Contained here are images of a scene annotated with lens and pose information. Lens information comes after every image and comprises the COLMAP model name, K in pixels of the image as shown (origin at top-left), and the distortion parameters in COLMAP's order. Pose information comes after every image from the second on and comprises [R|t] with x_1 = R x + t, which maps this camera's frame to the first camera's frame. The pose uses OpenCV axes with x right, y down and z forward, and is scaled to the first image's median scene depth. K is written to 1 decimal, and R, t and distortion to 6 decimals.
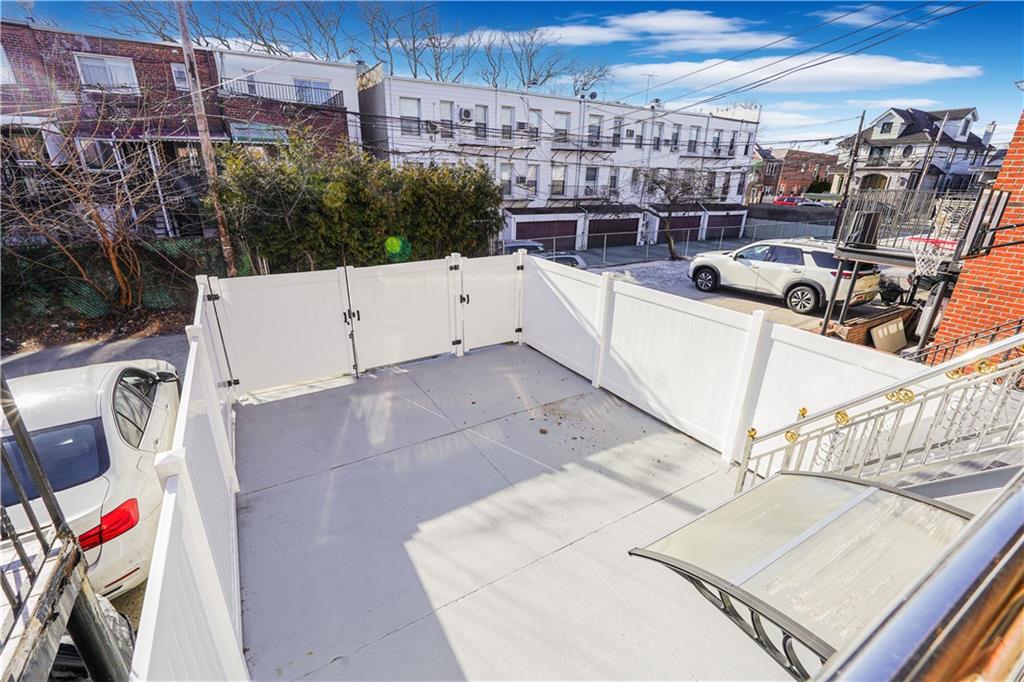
lens RADIAL K [[449.7, 0, 509.6], [0, 449.7, 346.6], [0, 0, 1]] dist [-0.000187, 0.000671]
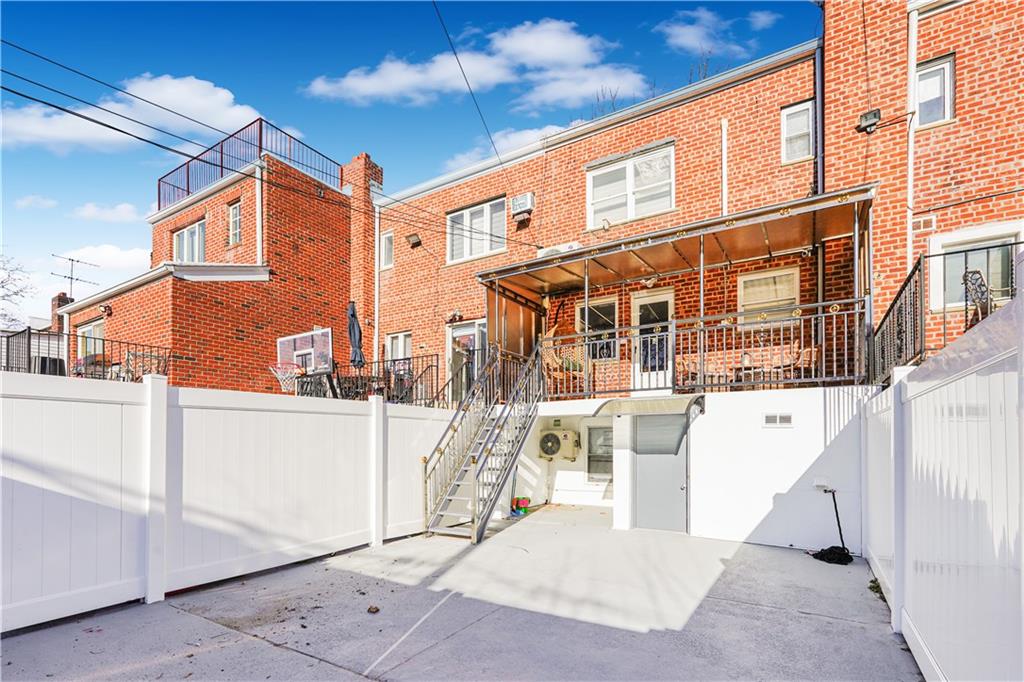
lens RADIAL K [[480.2, 0, 512.0], [0, 480.2, 341.0], [0, 0, 1]] dist [-0.072572, 0.000265]
pose [[-0.451499, 0.175939, 0.874754, -0.676812], [0.327263, 0.944698, -0.021092, -0.065524], [-0.830089, 0.276751, -0.484108, 1.160330]]
